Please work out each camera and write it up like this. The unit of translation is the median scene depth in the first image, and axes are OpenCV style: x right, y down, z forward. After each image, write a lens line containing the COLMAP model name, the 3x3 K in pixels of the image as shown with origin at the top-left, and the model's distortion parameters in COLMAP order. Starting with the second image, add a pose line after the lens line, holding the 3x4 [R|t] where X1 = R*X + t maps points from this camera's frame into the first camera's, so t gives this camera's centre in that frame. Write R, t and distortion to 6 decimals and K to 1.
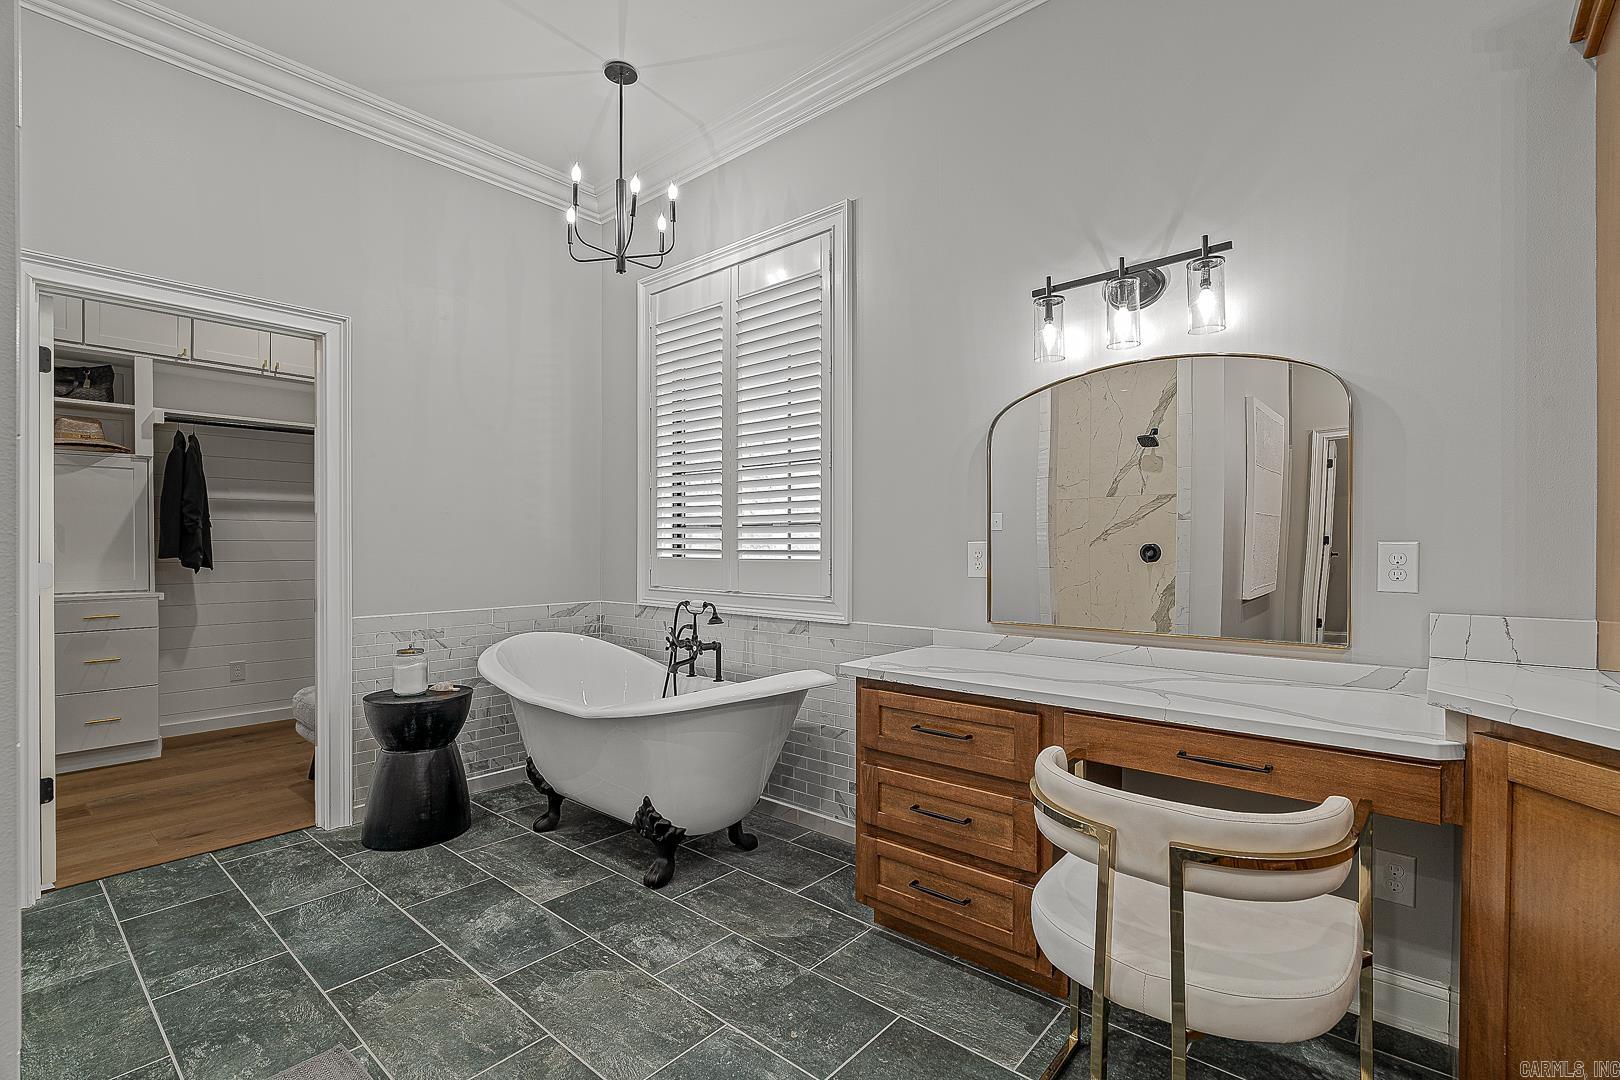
lens RADIAL K [[732.2, 0, 810.0], [0, 732.2, 540.0], [0, 0, 1]] dist [-0.000673, 0.000132]
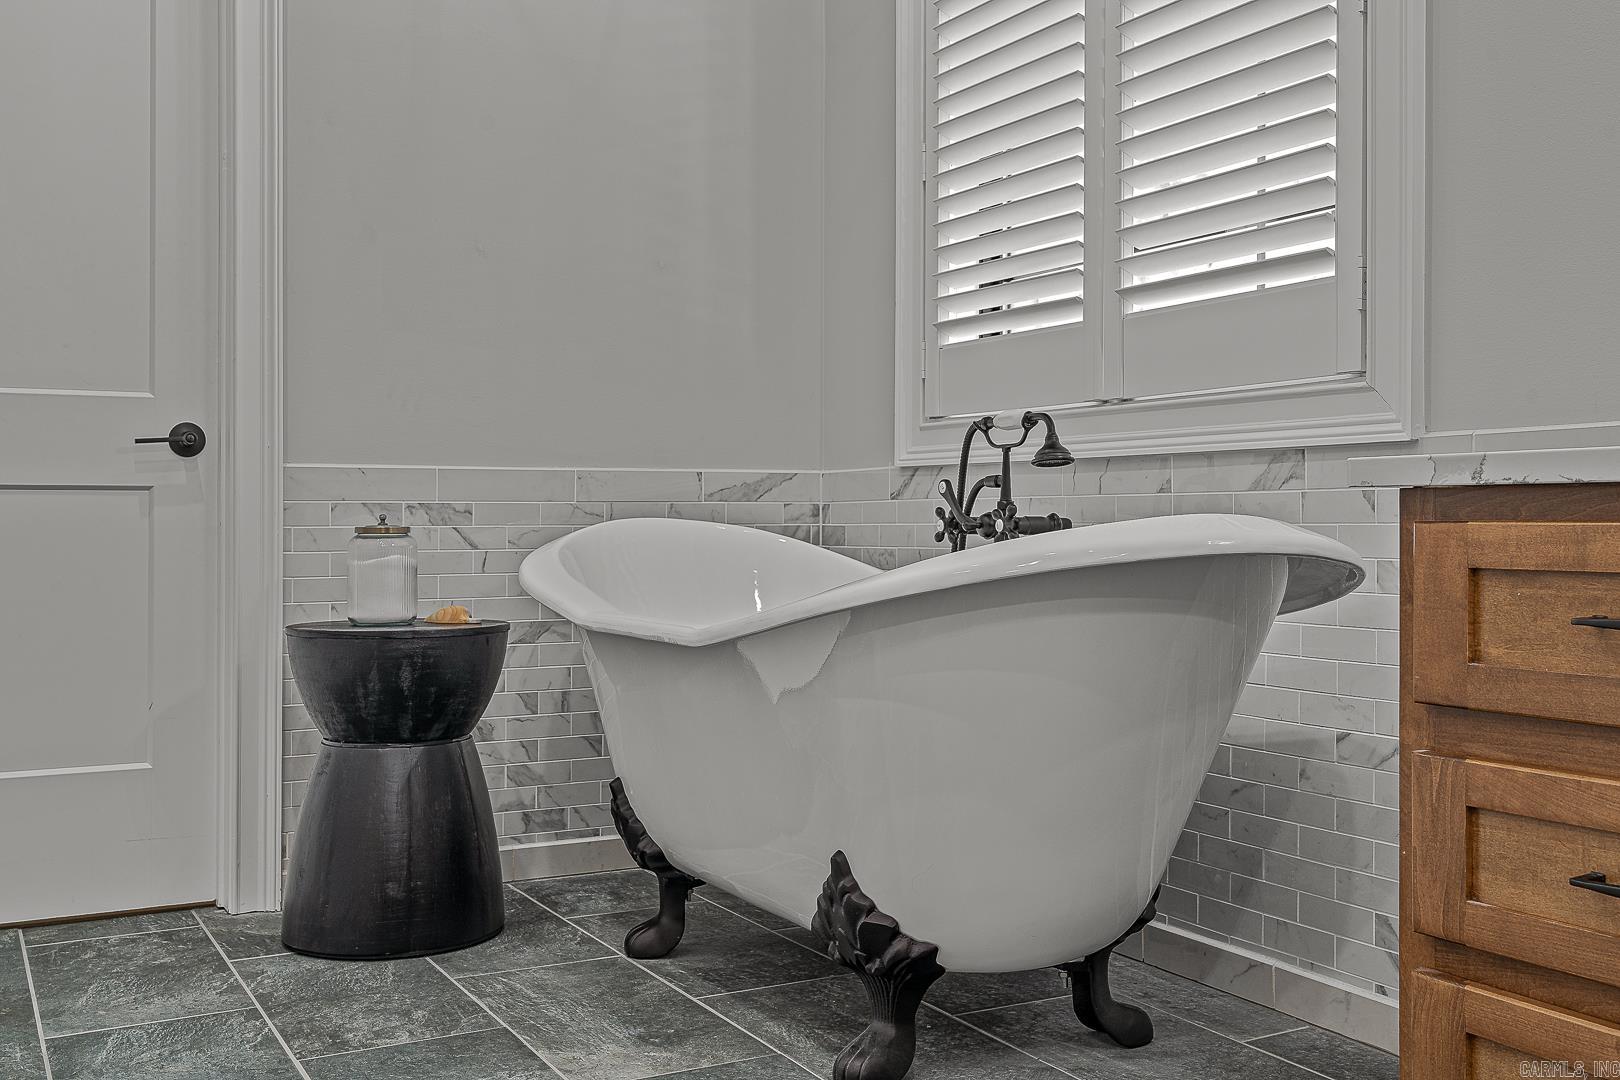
lens RADIAL K [[1616.3, 0, 813.6], [0, 1616.3, 484.0], [0, 0, 1]] dist [0.008068, 0.007392]
pose [[0.937824, -0.003370, -0.347094, 0.051315], [0.000055, 0.999954, -0.009559, 0.141419], [0.347110, 0.008945, 0.937782, 0.168023]]
